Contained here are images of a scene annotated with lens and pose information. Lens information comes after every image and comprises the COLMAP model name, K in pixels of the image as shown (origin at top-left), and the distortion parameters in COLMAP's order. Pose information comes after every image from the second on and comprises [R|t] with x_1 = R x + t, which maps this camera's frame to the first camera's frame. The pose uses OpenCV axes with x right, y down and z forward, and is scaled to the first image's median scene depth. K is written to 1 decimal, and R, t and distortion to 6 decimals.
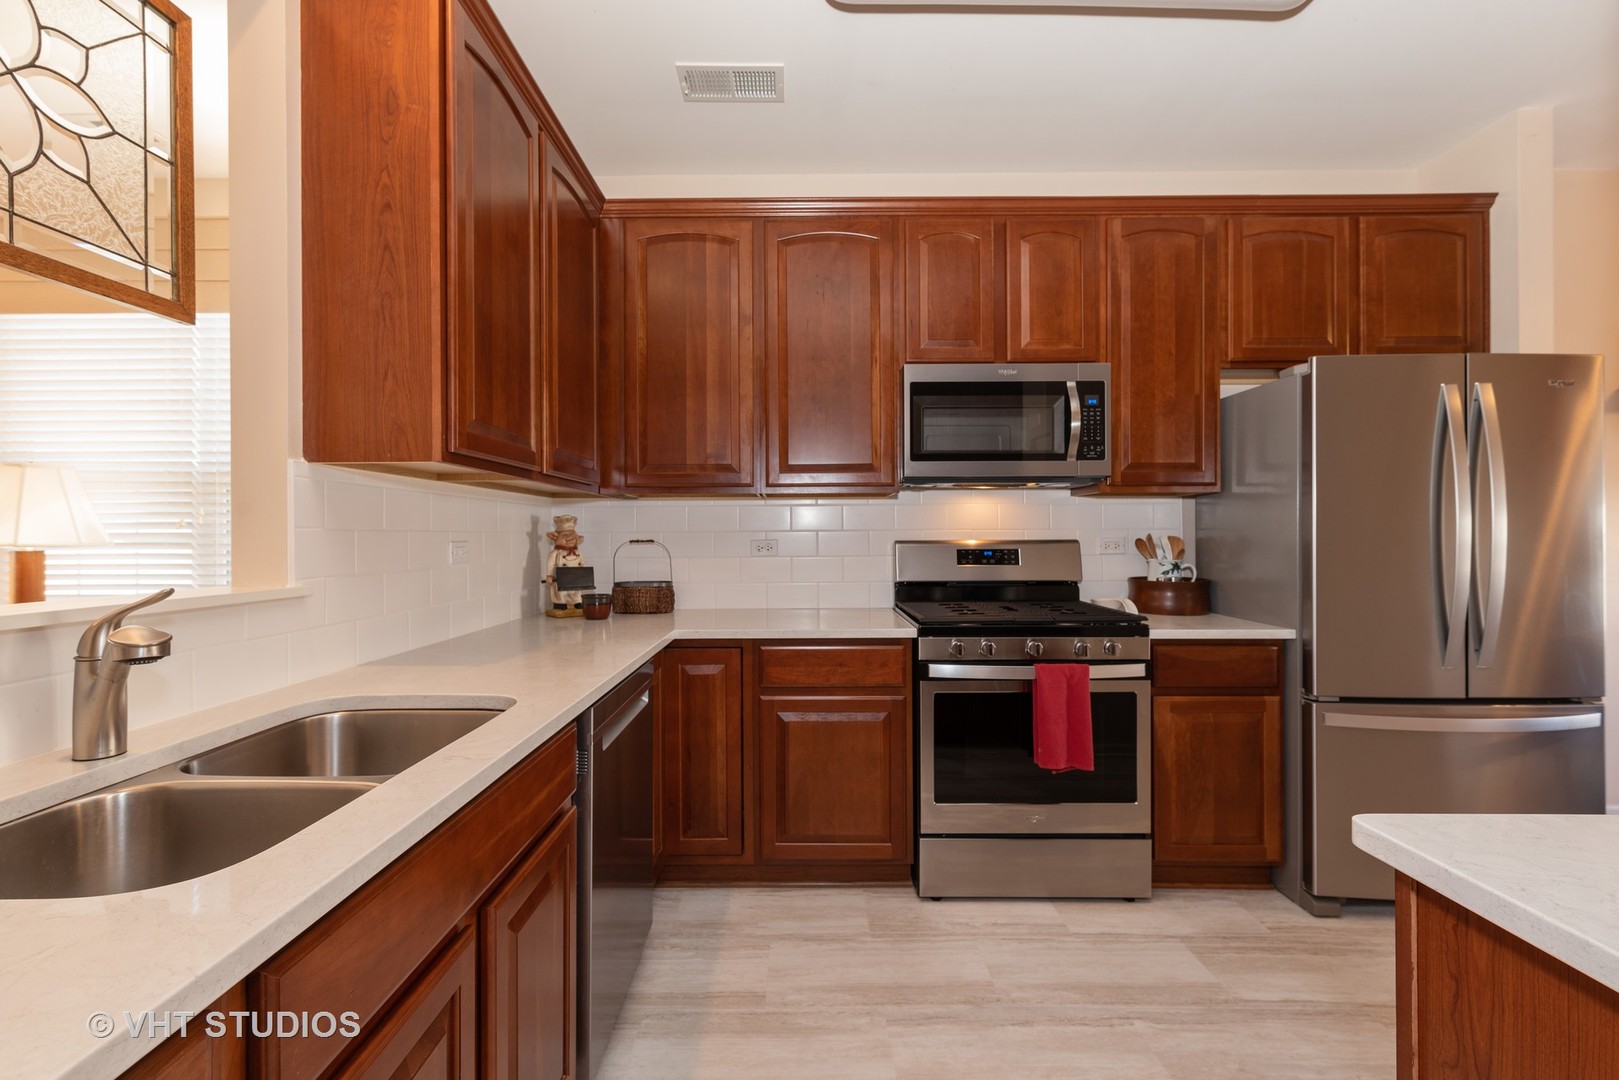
lens RADIAL K [[692.3, 0, 798.4], [0, 692.3, 533.4], [0, 0, 1]] dist [0.002111, 0.000096]
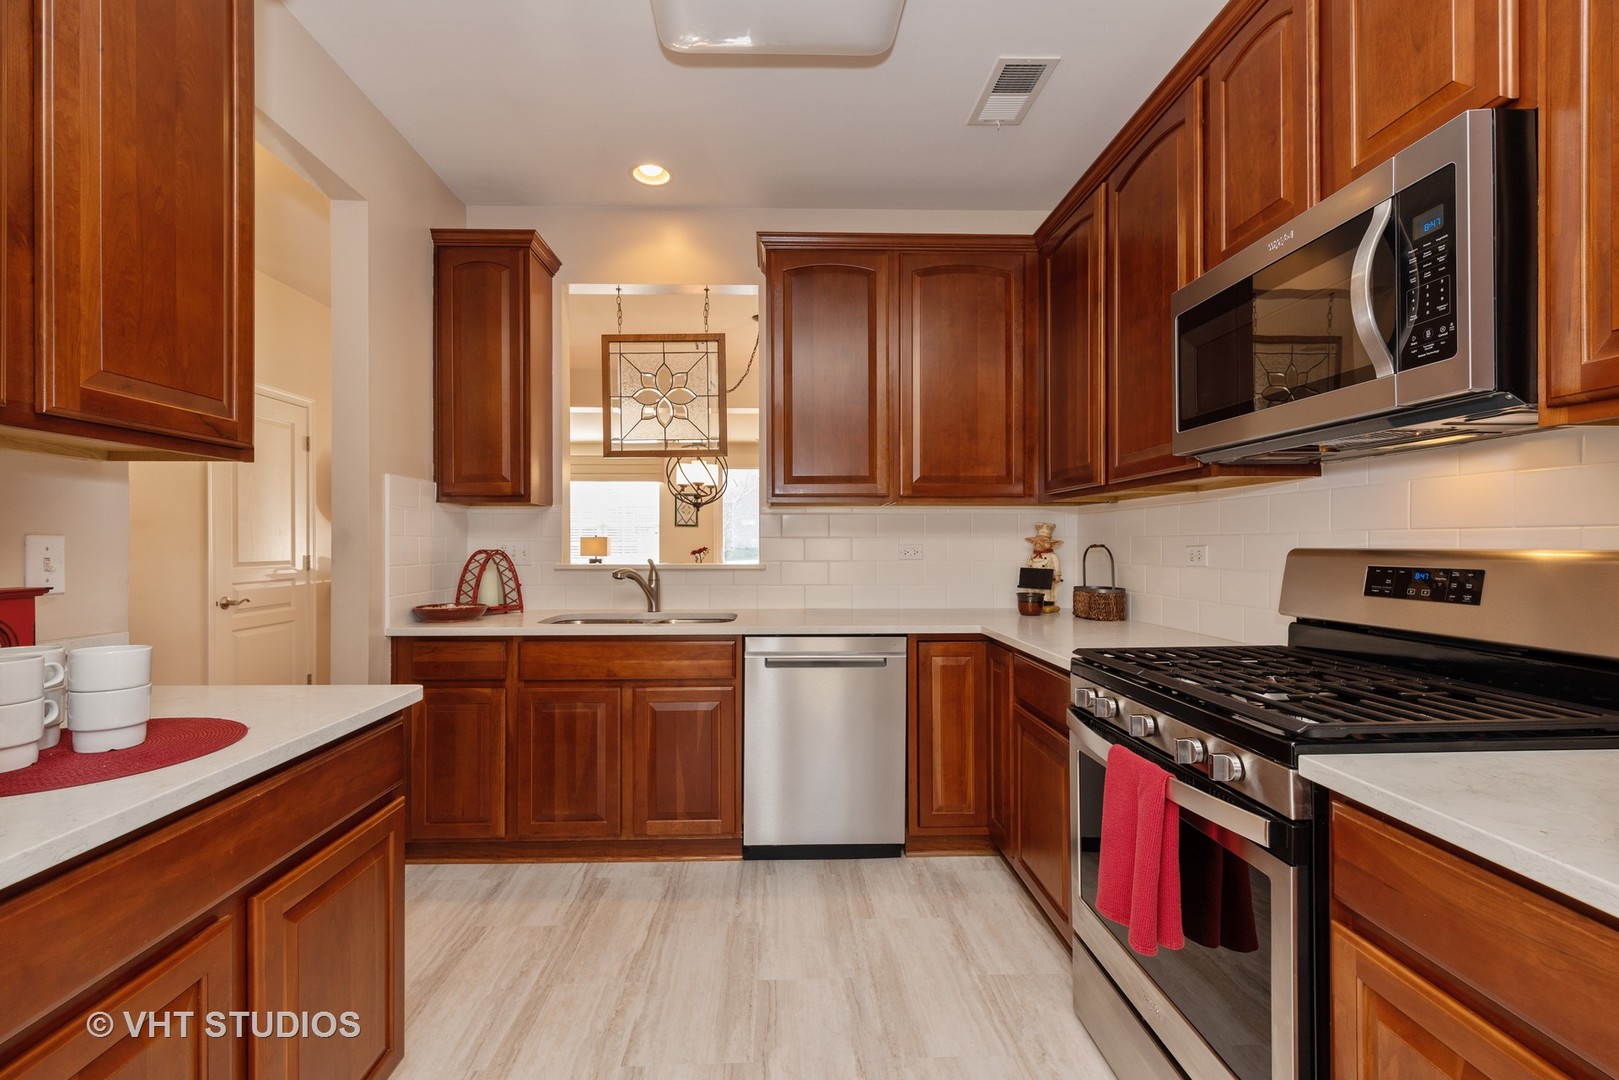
lens RADIAL K [[692.3, 0, 795.4], [0, 692.3, 542.7], [0, 0, 1]] dist [0.002111, 0.000096]
pose [[0.033605, 0.002850, -0.999431, 0.950082], [0.009022, 0.999954, 0.003155, -0.000988], [0.999394, -0.009122, 0.033578, 0.676504]]
